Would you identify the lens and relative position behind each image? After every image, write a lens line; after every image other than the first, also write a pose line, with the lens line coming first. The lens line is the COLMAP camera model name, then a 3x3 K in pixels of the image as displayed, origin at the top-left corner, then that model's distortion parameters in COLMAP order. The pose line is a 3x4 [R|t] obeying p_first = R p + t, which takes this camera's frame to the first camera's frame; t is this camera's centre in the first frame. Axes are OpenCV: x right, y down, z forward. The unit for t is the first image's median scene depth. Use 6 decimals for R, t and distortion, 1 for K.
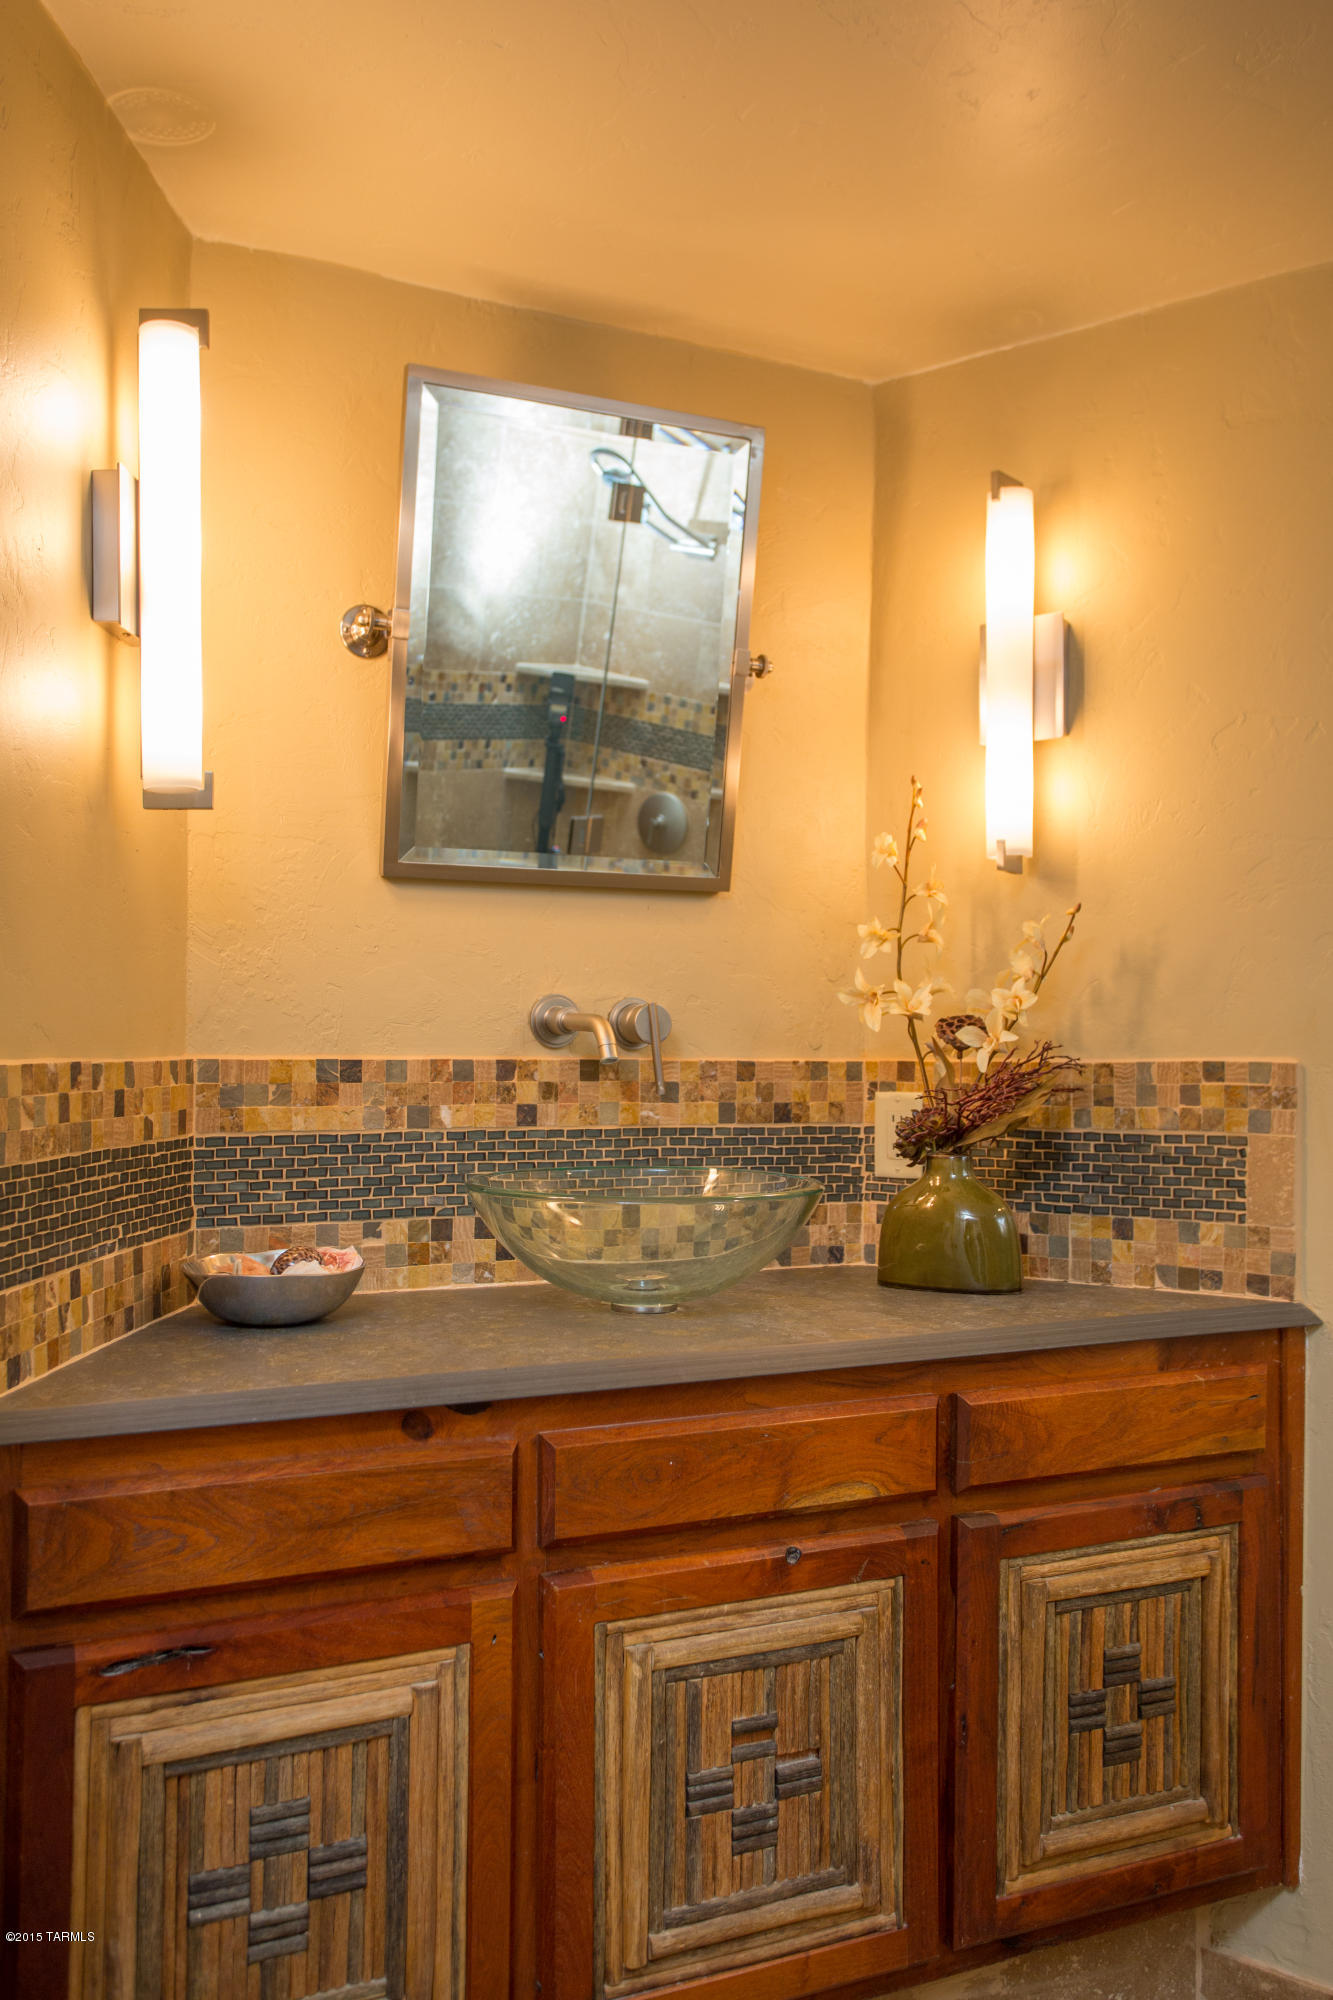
lens RADIAL K [[1681.4, 0, 667.6], [0, 1681.4, 1029.8], [0, 0, 1]] dist [-0.030224, 0.108126]
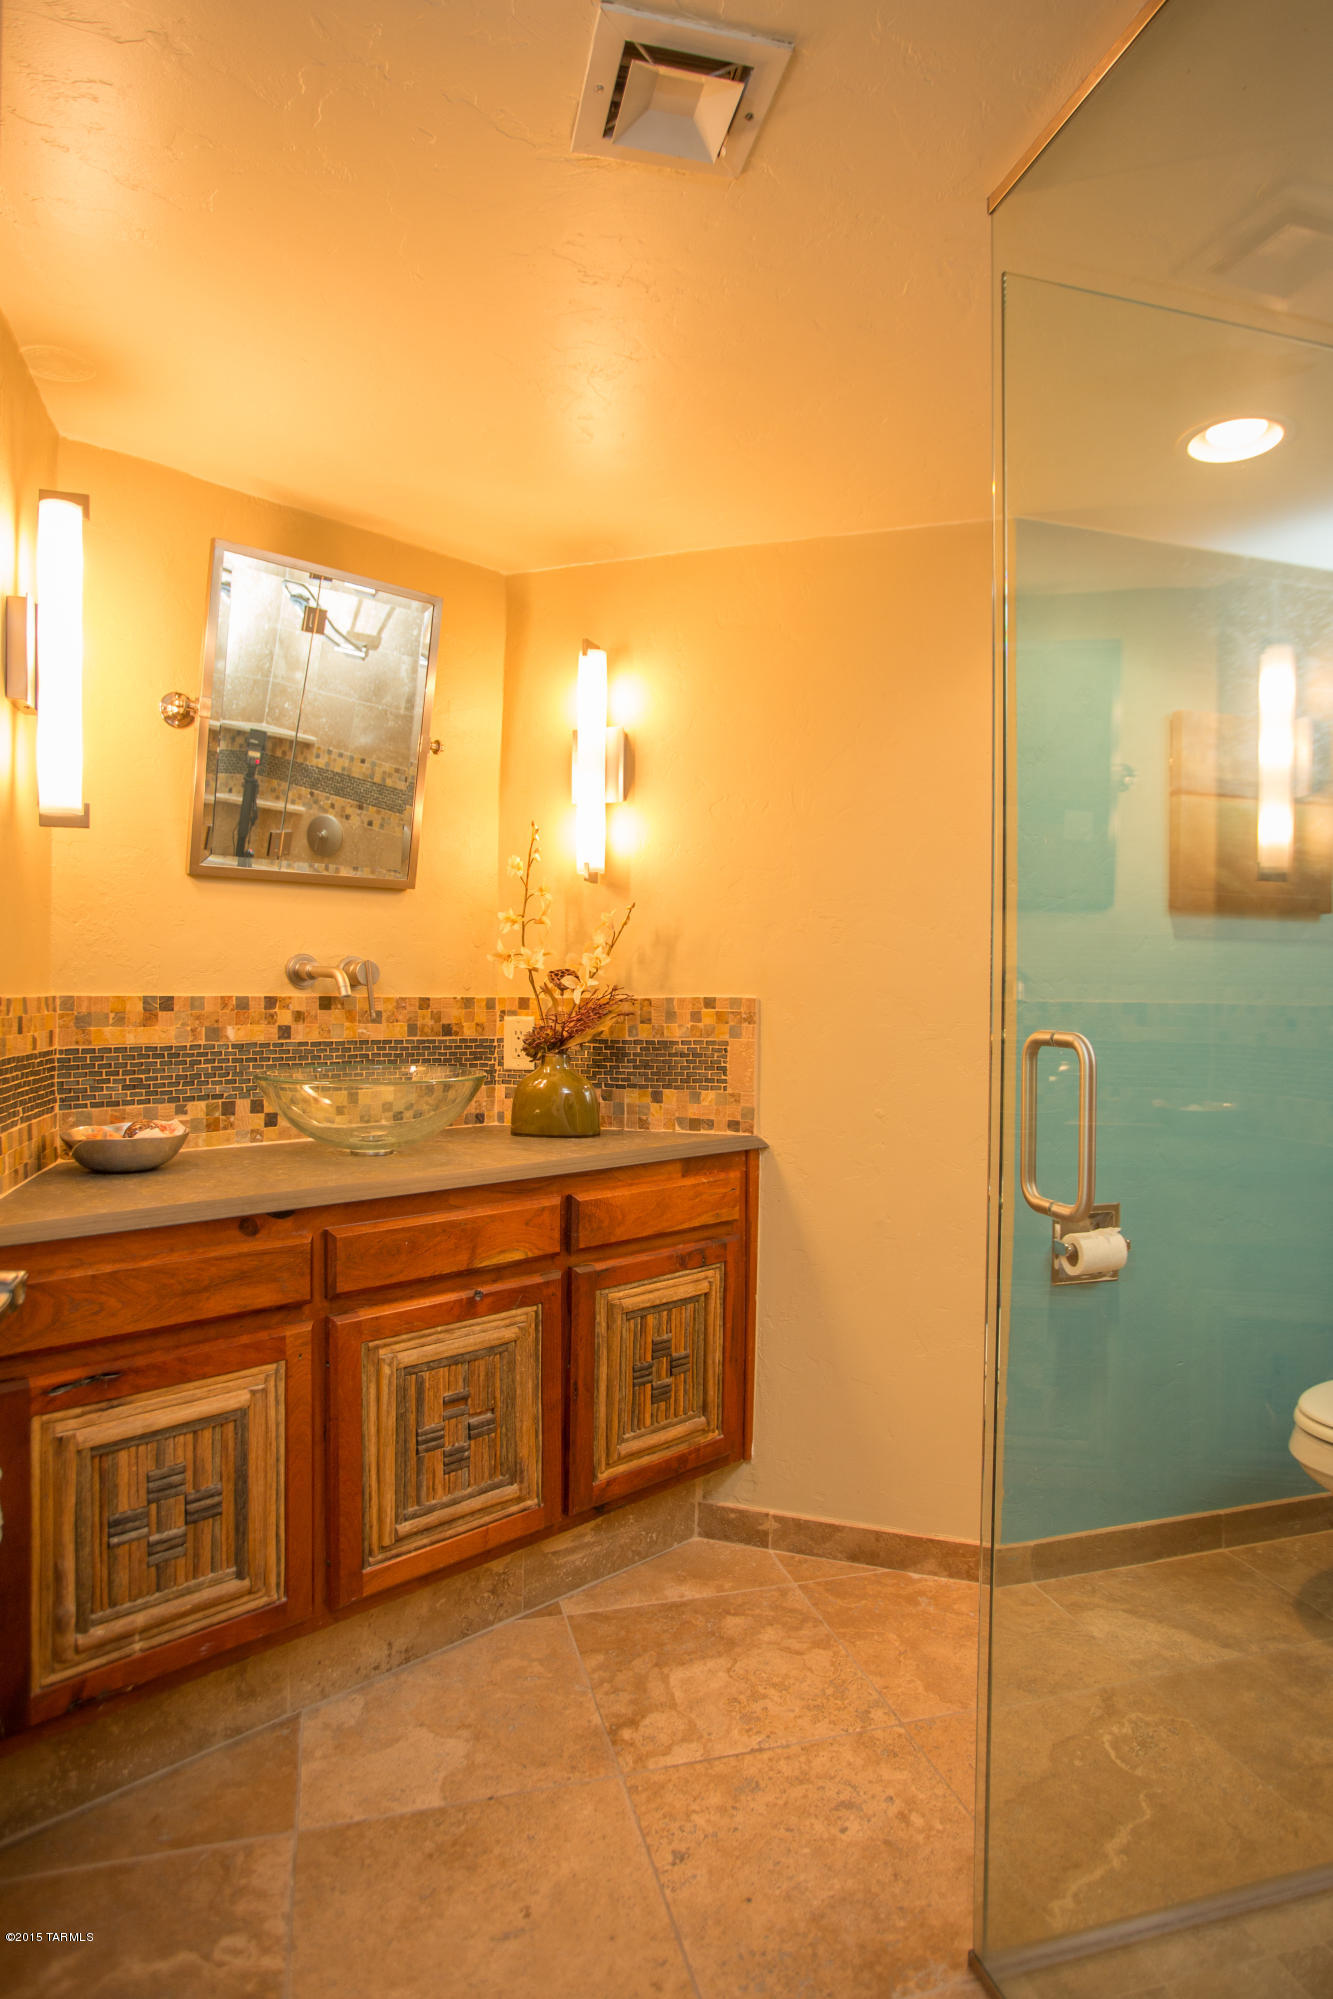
lens RADIAL K [[1121.1, 0, 666.5], [0, 1121.1, 999.5], [0, 0, 1]] dist [-0.065081, 0.046064]
pose [[0.953002, -0.000672, 0.302963, -0.070336], [-0.005188, 0.999815, 0.018535, 0.000327], [-0.302919, -0.019235, 0.952822, -0.084739]]
